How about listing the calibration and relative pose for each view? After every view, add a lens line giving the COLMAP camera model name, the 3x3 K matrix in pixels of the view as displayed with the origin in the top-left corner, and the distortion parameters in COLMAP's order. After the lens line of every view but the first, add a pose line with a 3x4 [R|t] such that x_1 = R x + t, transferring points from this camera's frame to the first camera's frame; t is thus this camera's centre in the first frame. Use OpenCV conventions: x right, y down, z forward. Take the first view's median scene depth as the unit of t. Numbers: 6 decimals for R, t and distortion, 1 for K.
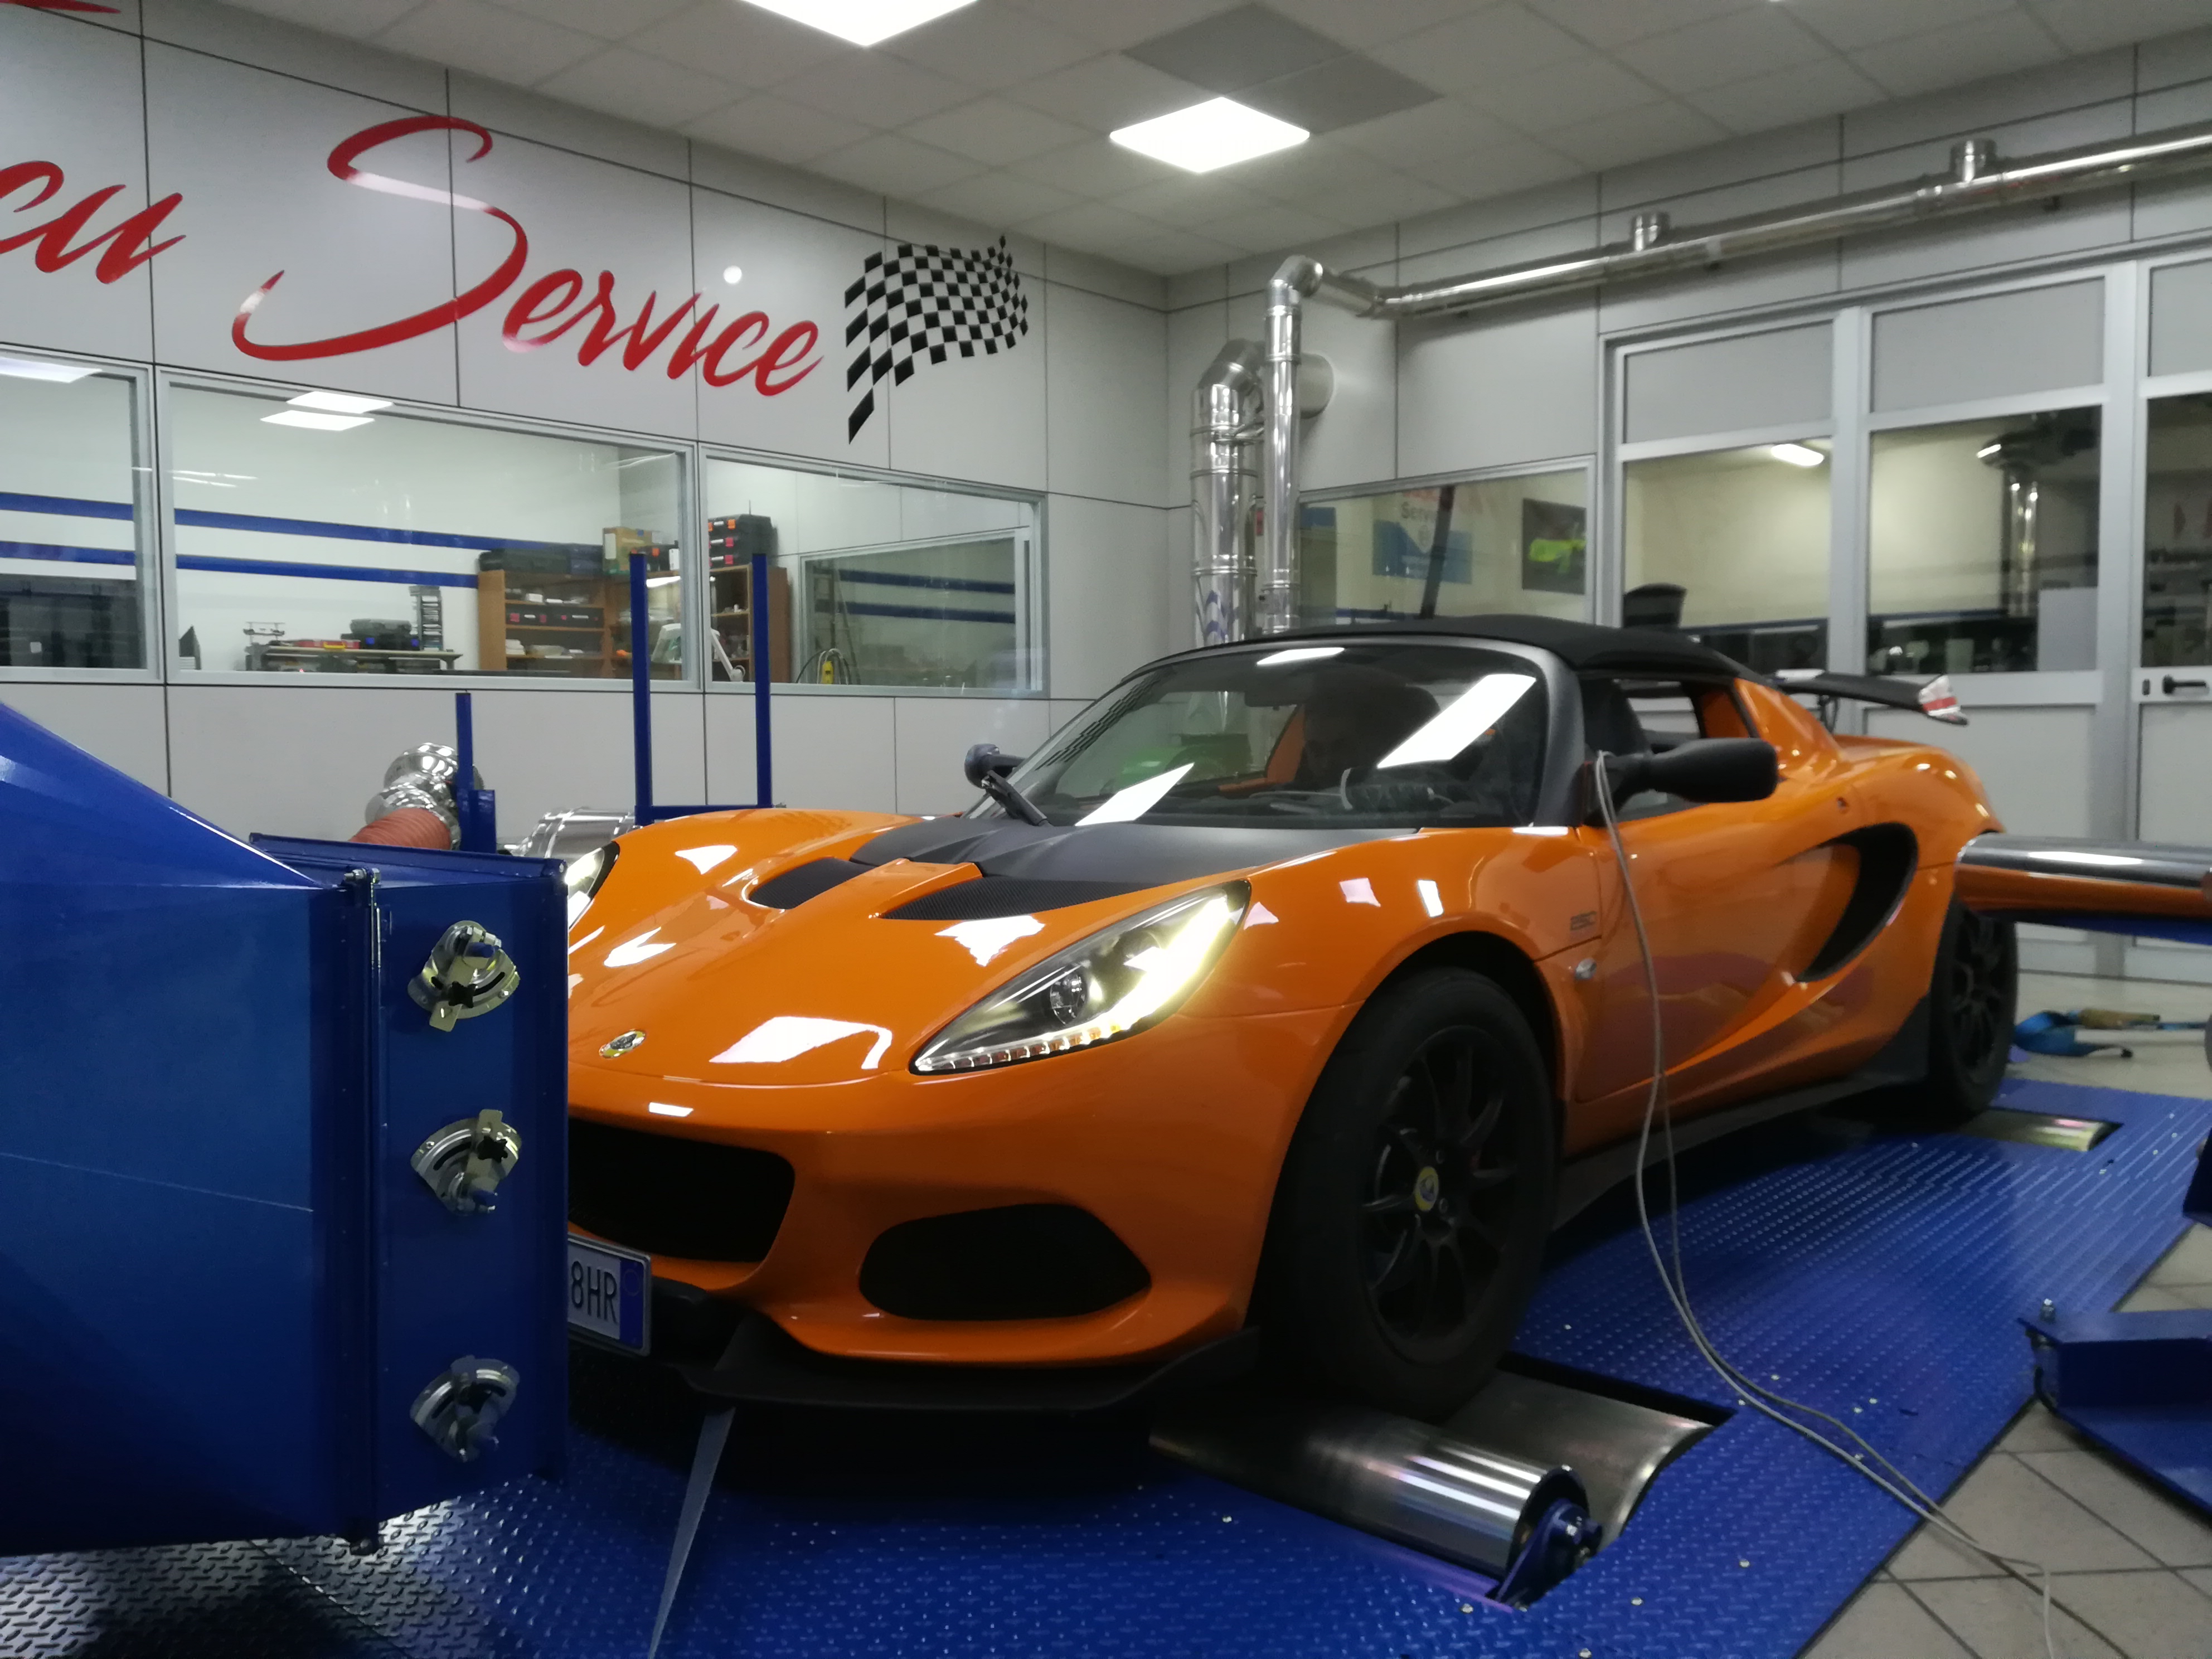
lens RADIAL K [[1728.1, 0, 1119.0], [0, 1728.1, 823.3], [0, 0, 1]] dist [0.041460, -0.058465]
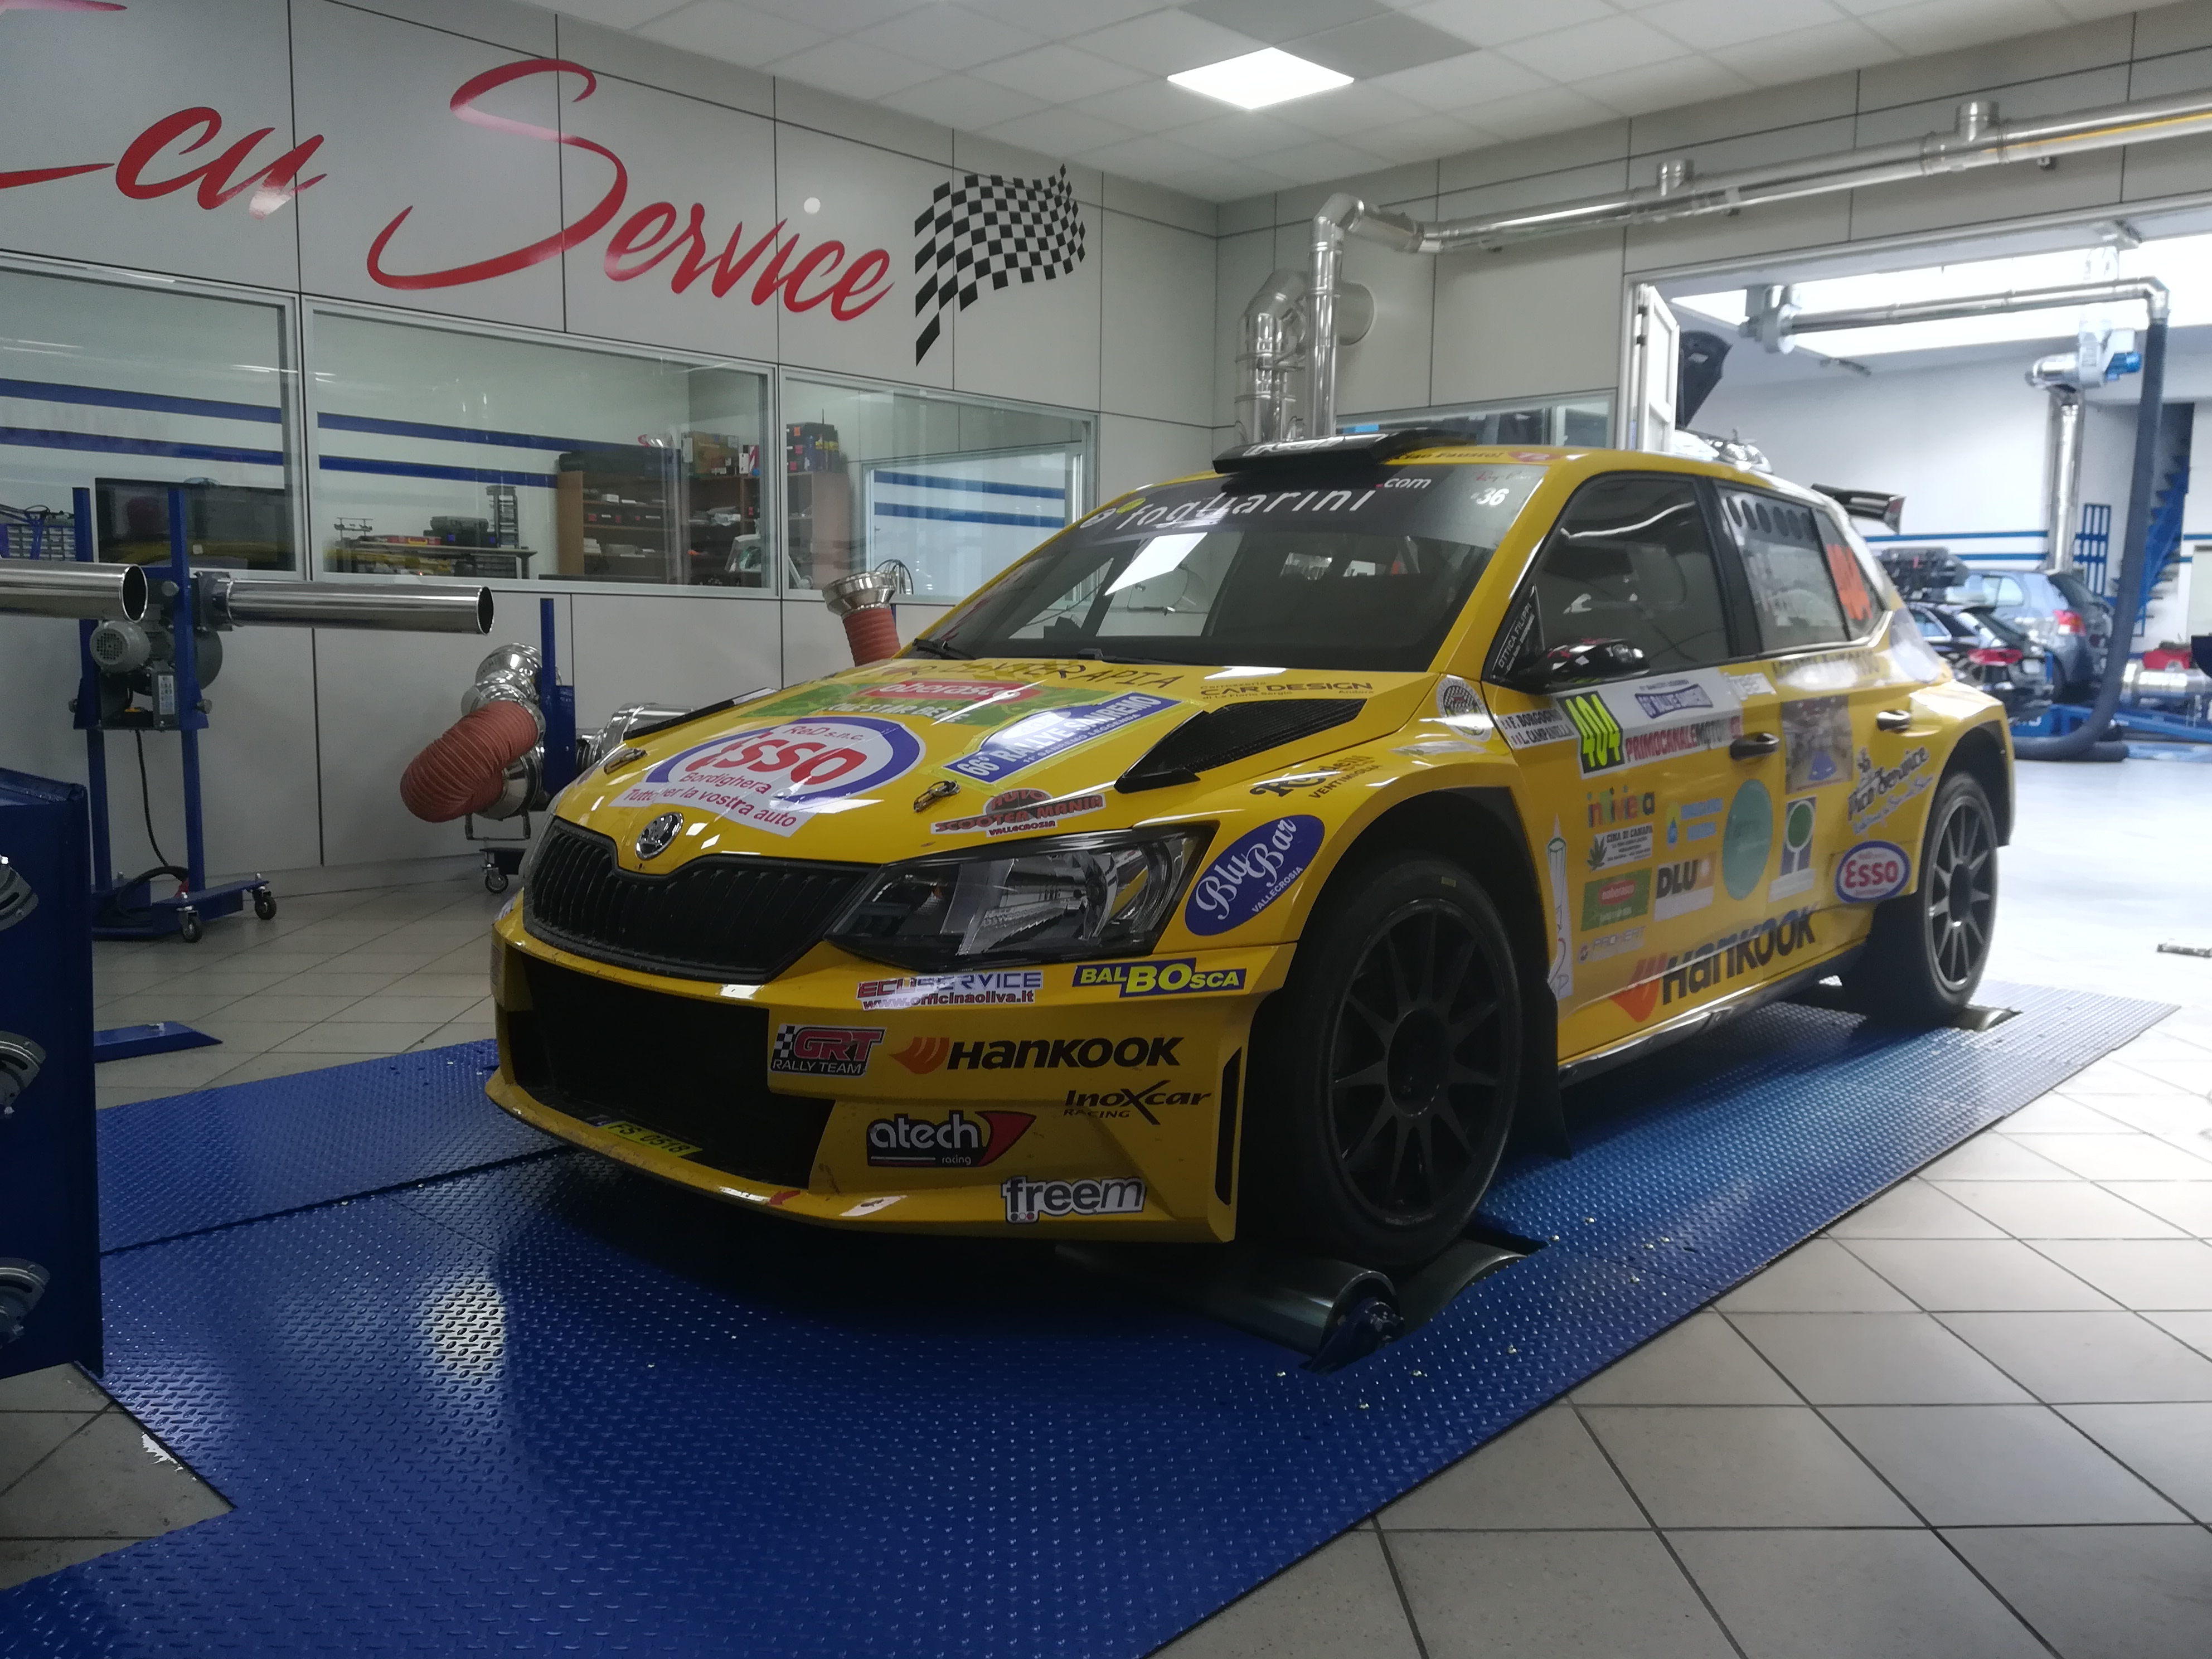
lens RADIAL K [[1728.1, 0, 1121.7], [0, 1728.1, 832.4], [0, 0, 1]] dist [0.041460, -0.058465]
pose [[0.999476, 0.024110, -0.021605, 0.001410], [-0.022685, 0.997698, 0.063911, -0.002478], [0.023096, -0.063388, 0.997722, -0.089708]]
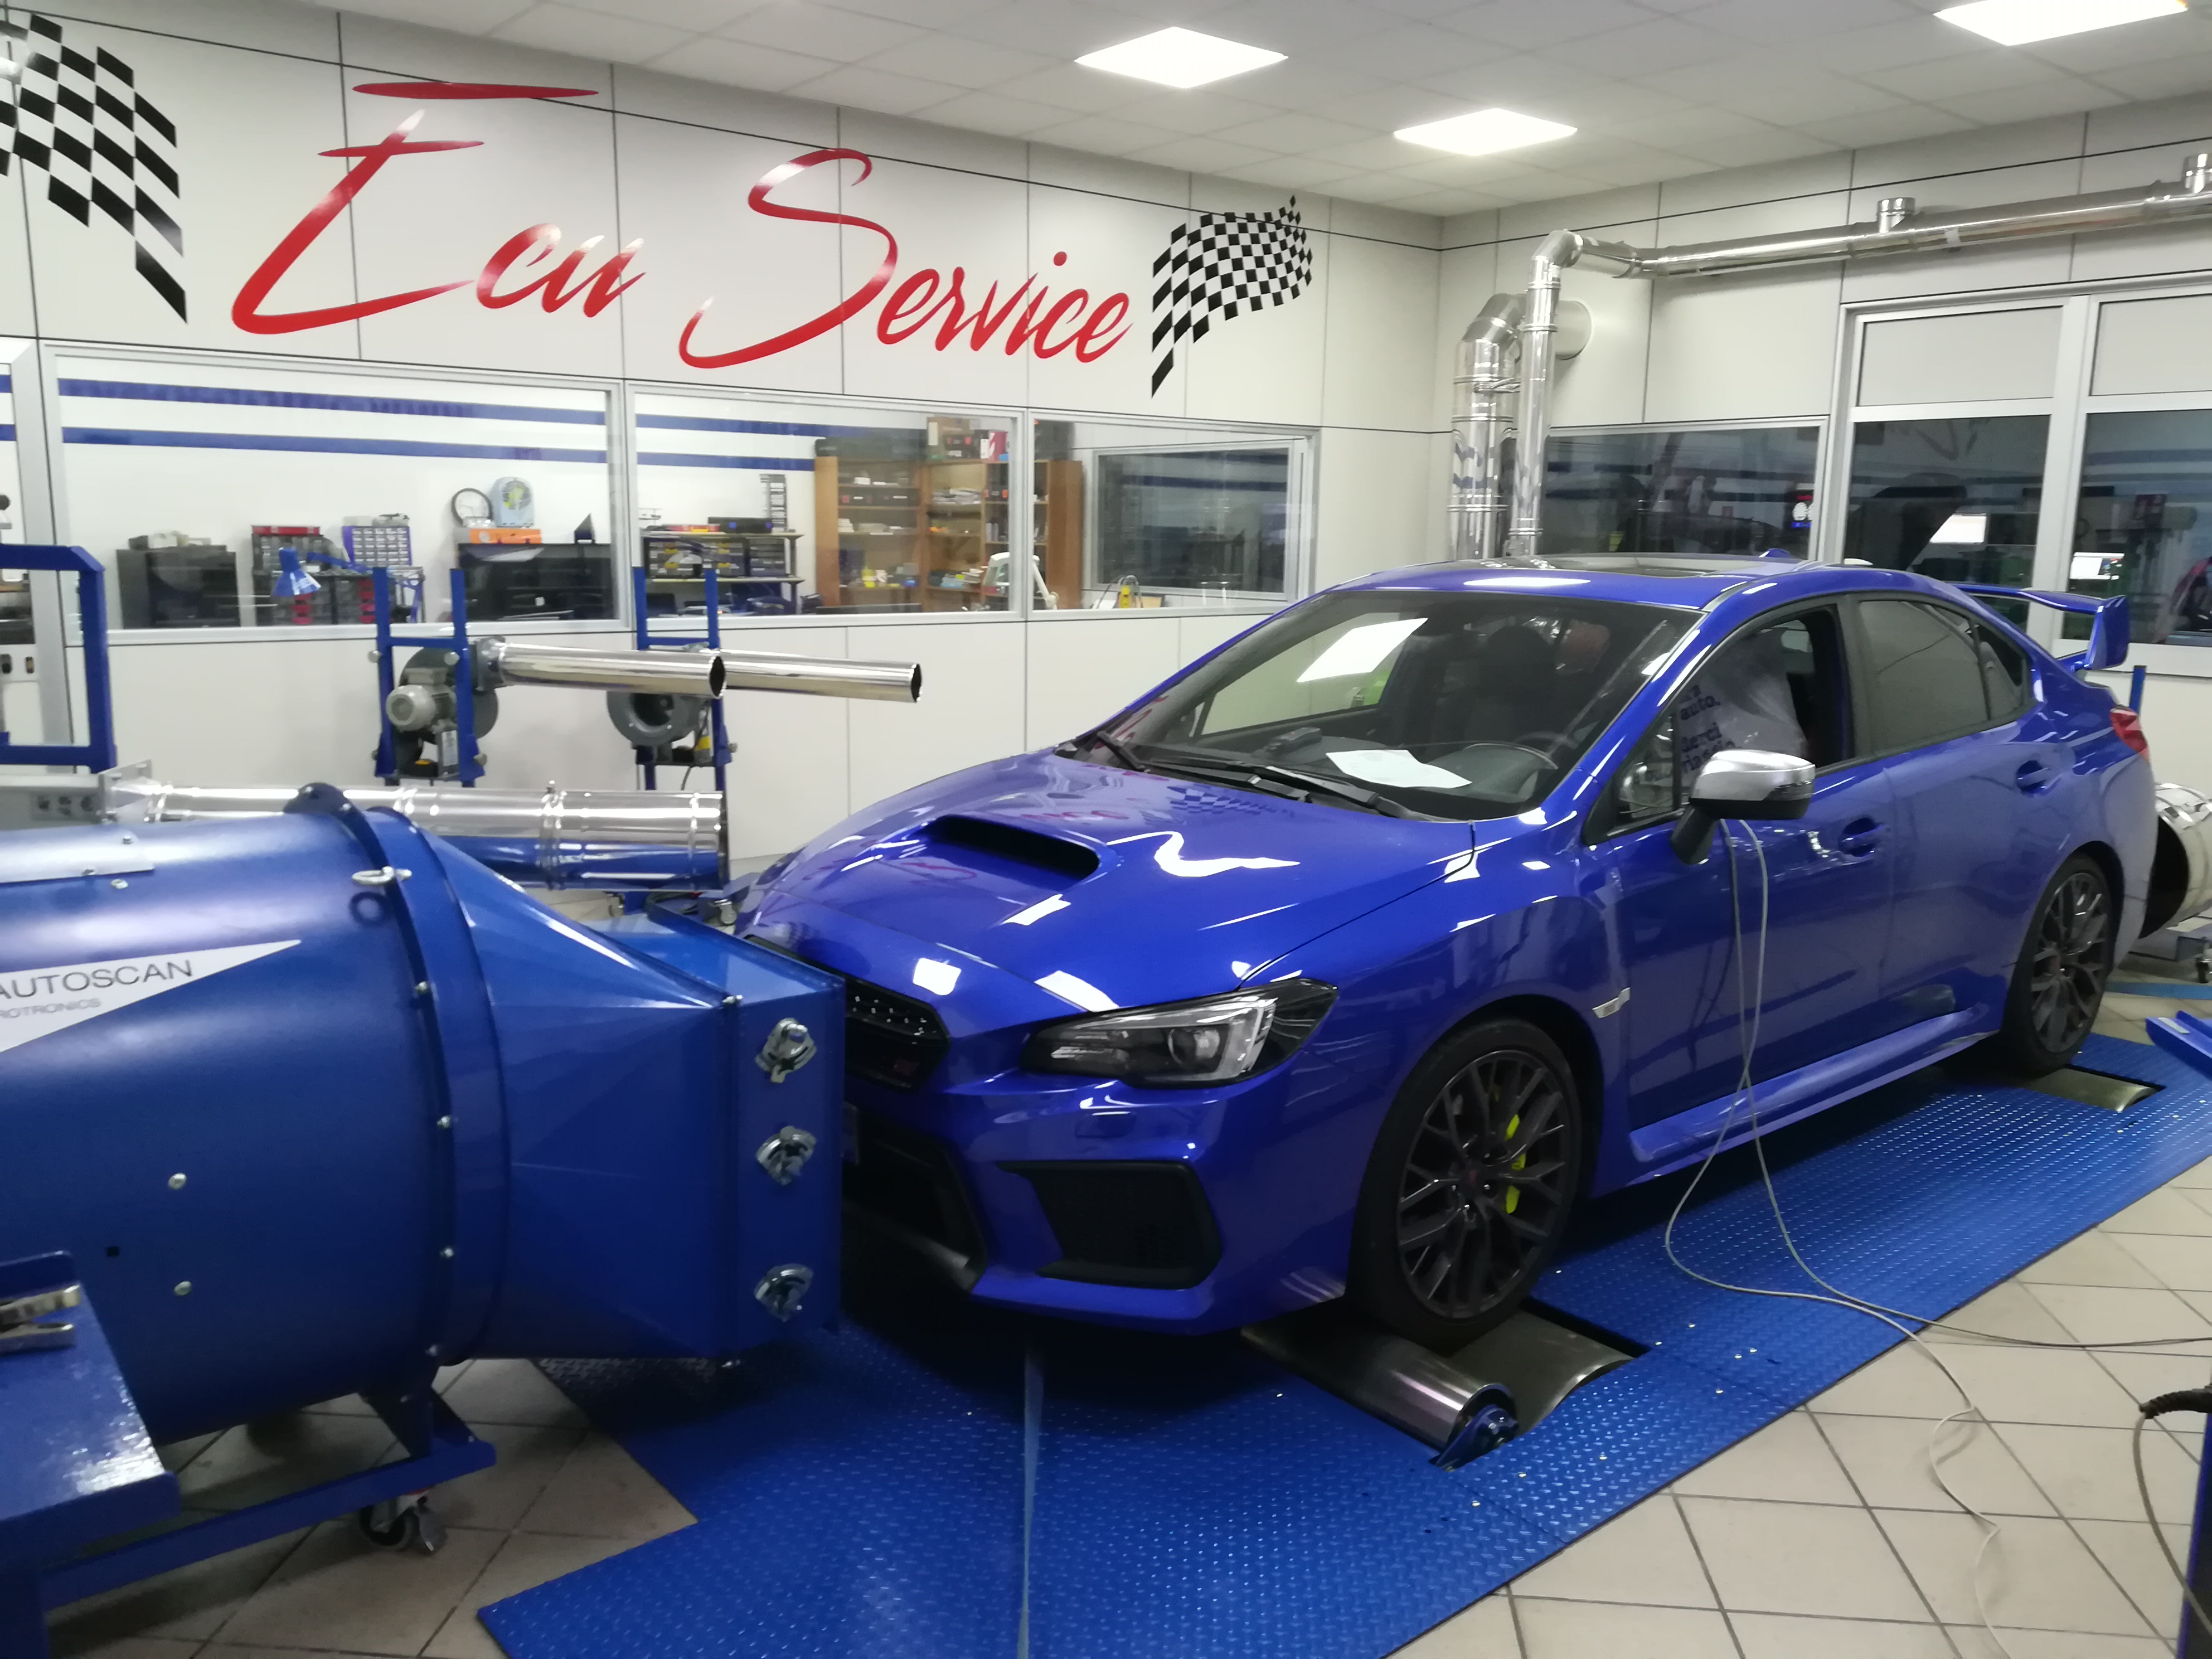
lens RADIAL K [[1728.1, 0, 1124.4], [0, 1728.1, 830.9], [0, 0, 1]] dist [0.041460, -0.058465]
pose [[0.989185, 0.050949, -0.137542, -0.000139], [-0.033368, 0.991311, 0.127233, -0.083410], [0.142830, -0.121268, 0.982290, -0.180580]]
